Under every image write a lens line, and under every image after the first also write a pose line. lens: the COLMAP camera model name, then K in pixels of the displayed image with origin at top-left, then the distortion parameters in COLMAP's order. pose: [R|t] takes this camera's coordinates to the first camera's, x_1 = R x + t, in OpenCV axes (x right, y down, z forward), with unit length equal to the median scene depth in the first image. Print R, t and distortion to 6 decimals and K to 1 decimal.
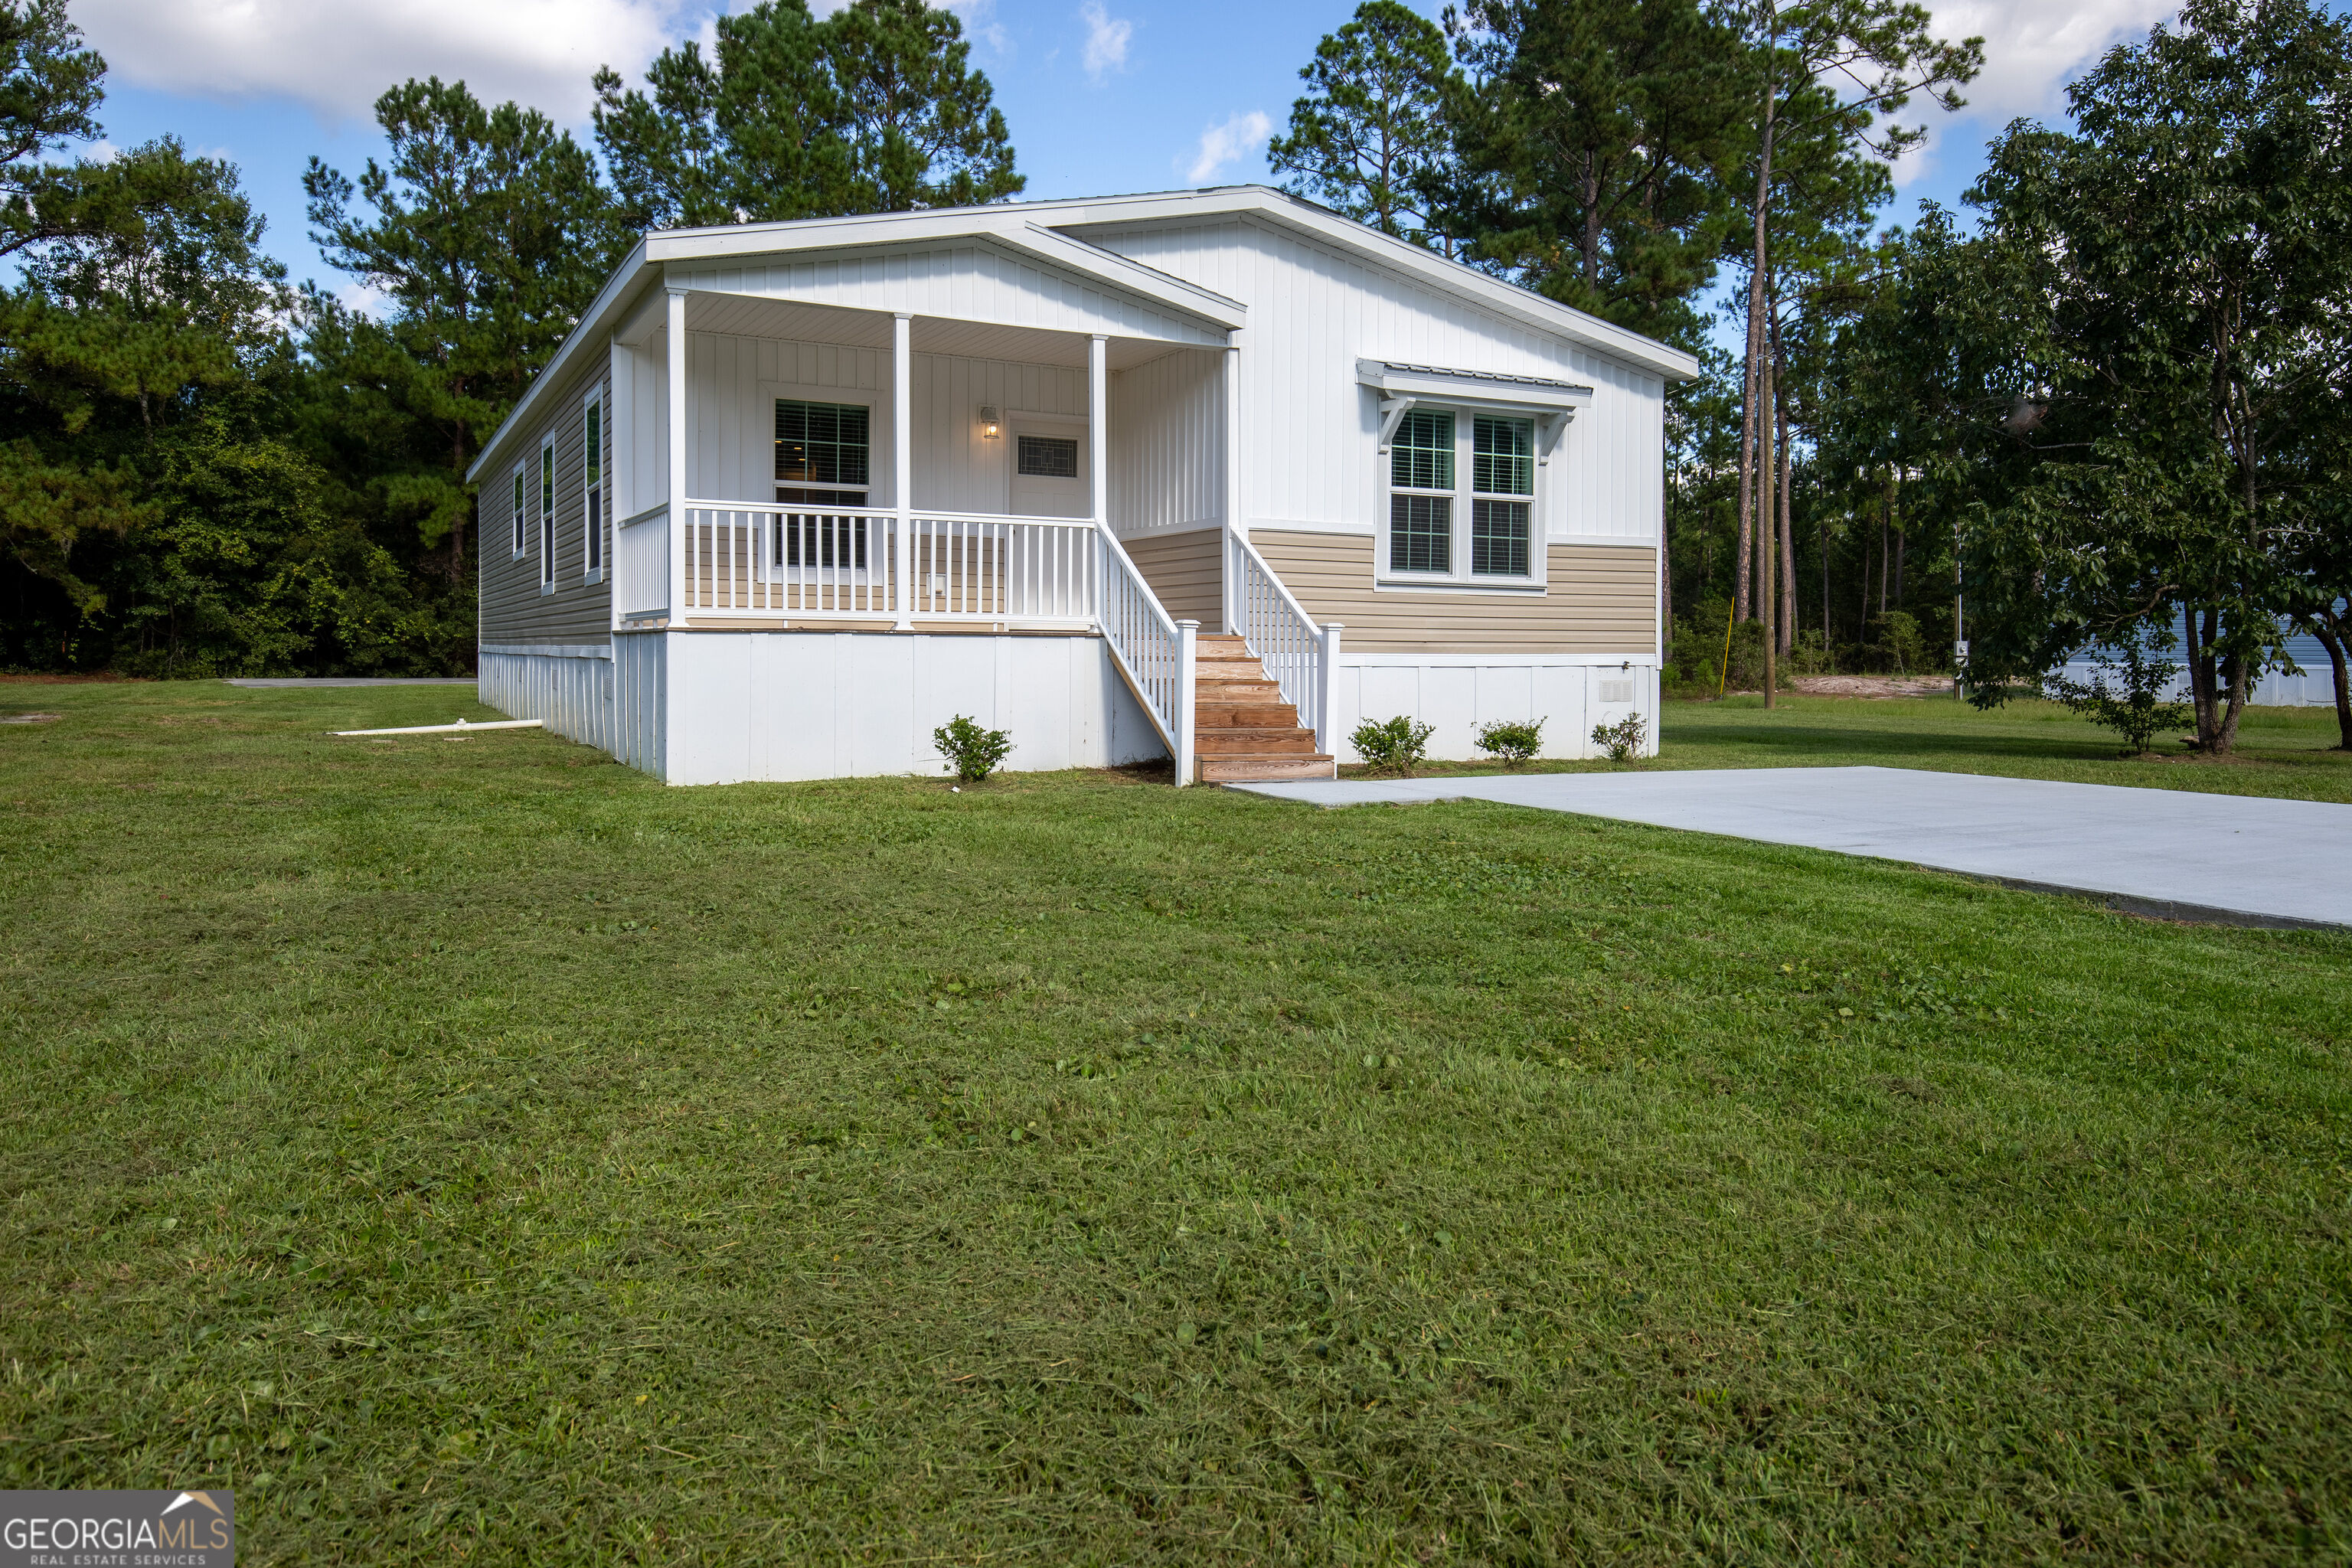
lens RADIAL K [[1631.7, 0, 1188.1], [0, 1631.7, 705.9], [0, 0, 1]] dist [0.002044, 0.003737]
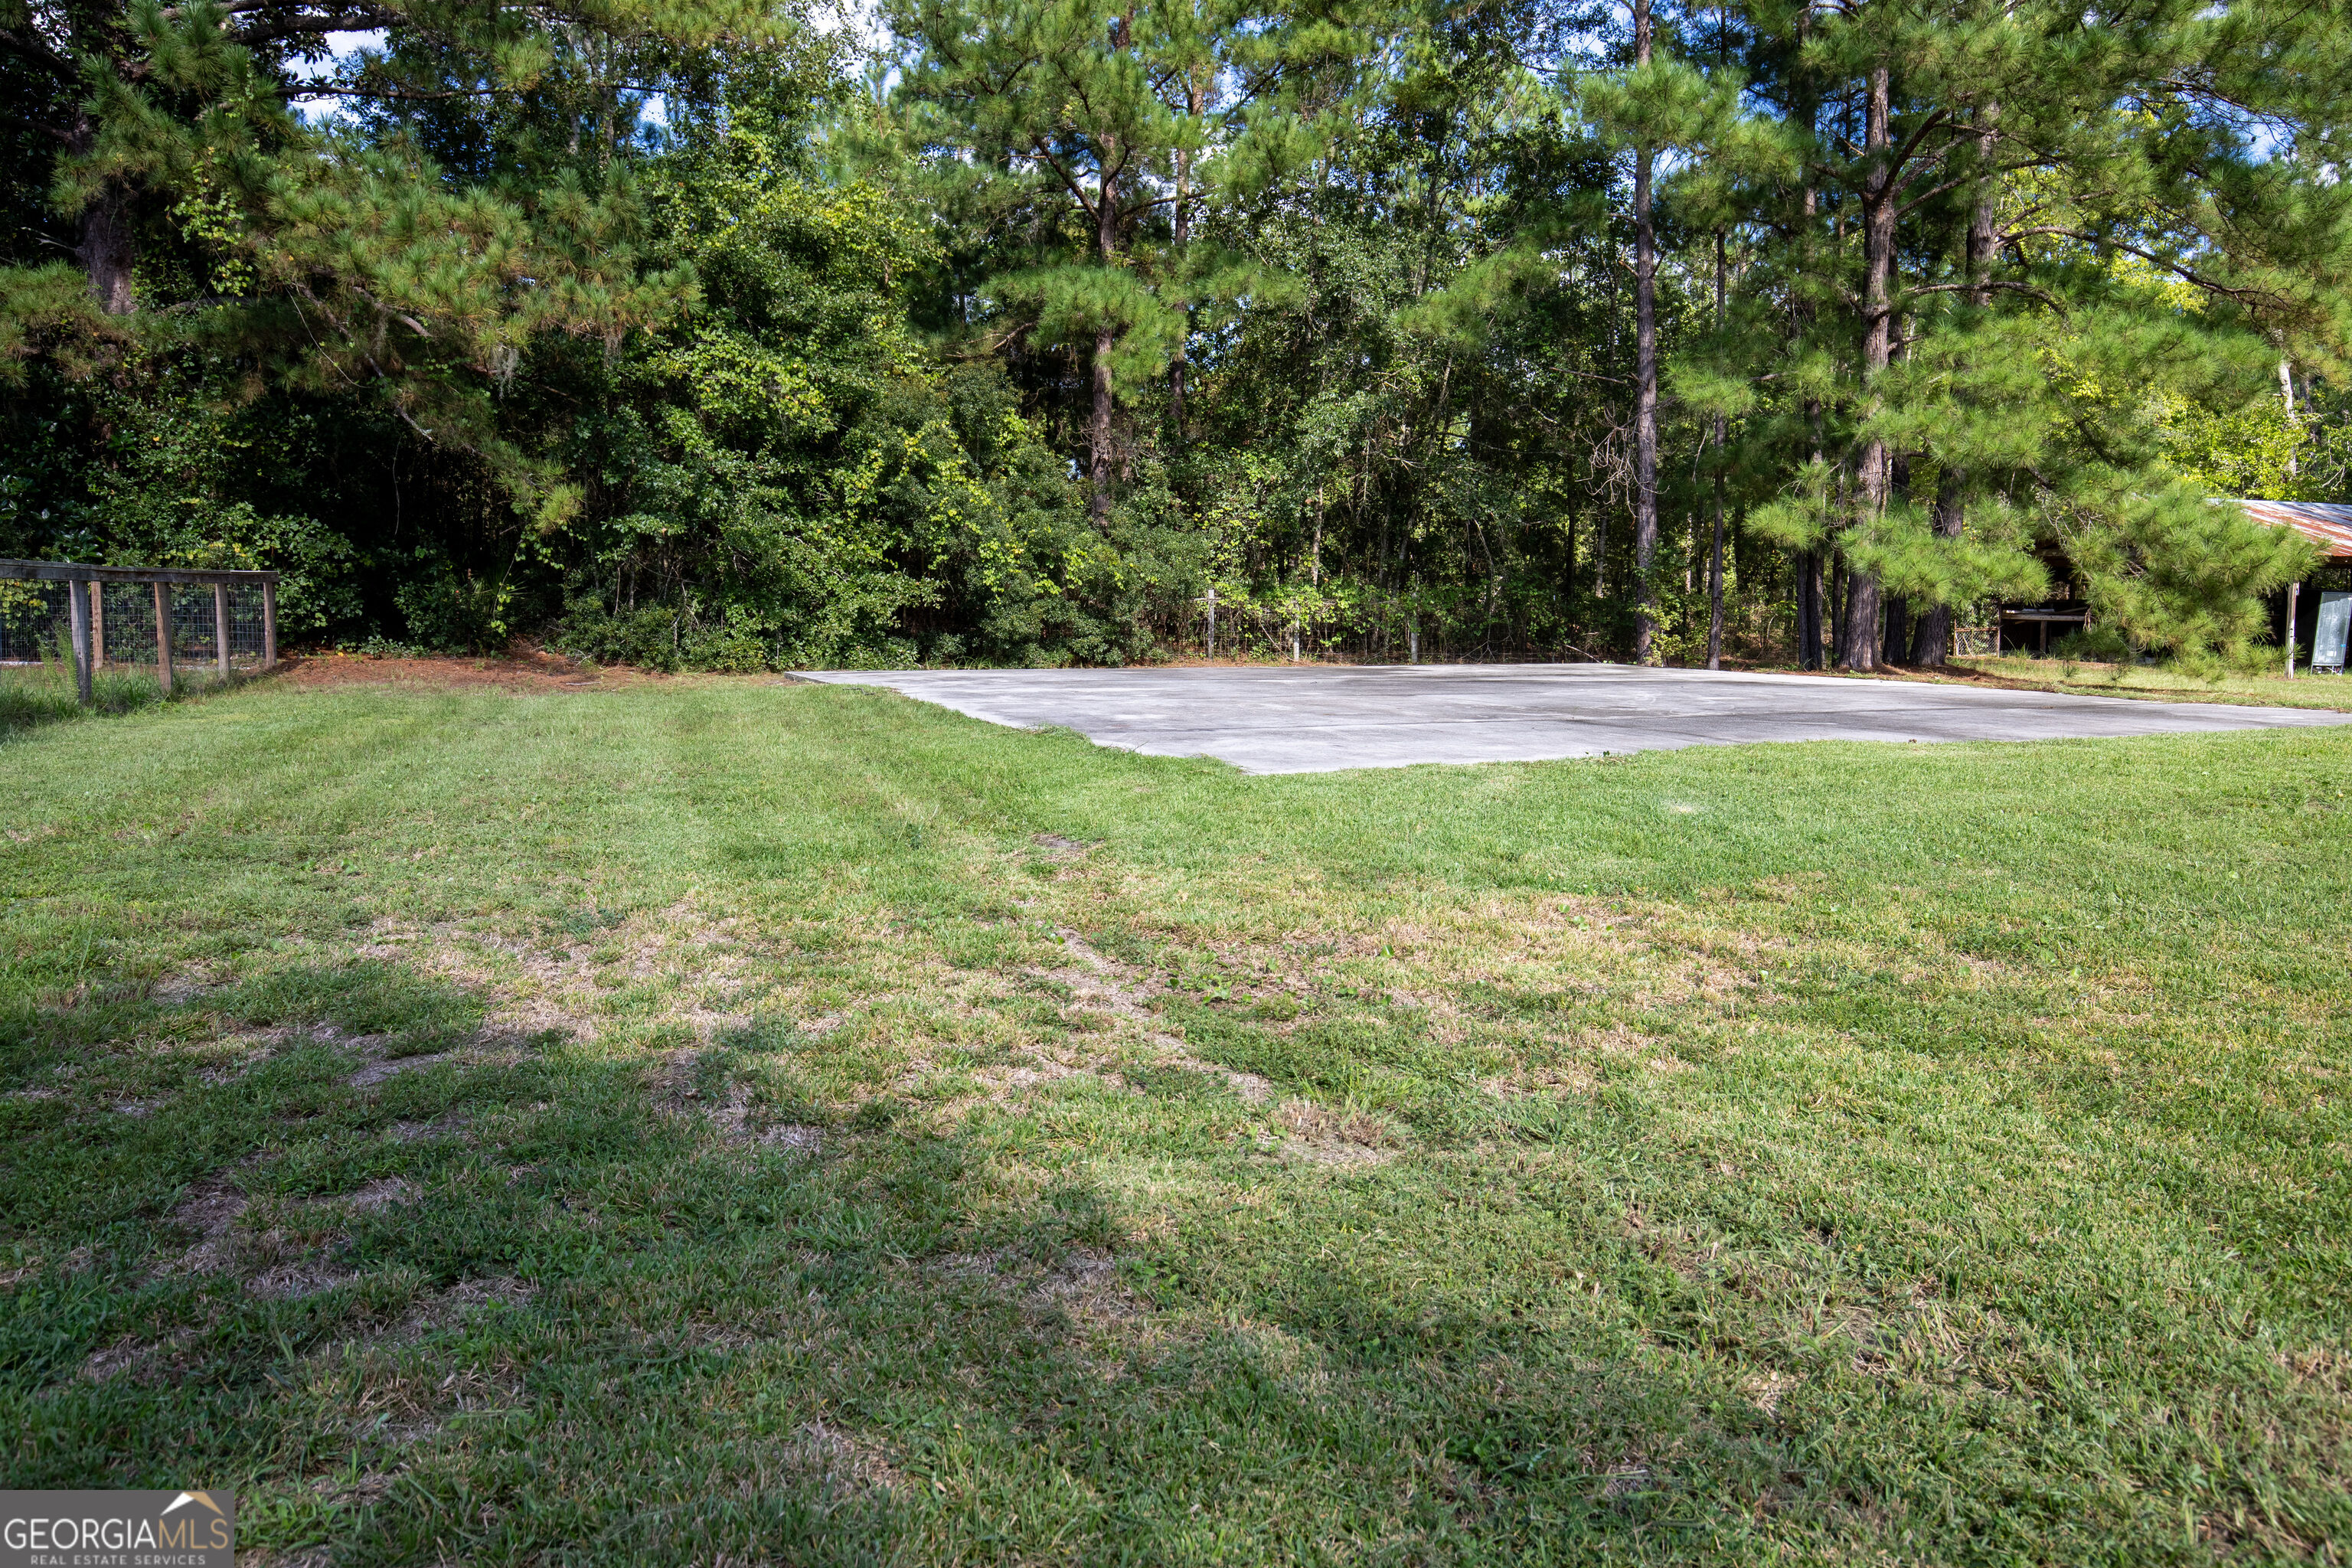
lens RADIAL K [[1631.7, 0, 1188.1], [0, 1631.7, 705.9], [0, 0, 1]] dist [0.002044, 0.003737]
pose [[0.990410, 0.012402, -0.137599, -0.284445], [-0.007388, 0.999292, 0.036885, -0.016949], [0.137959, -0.035515, 0.989801, 0.379983]]
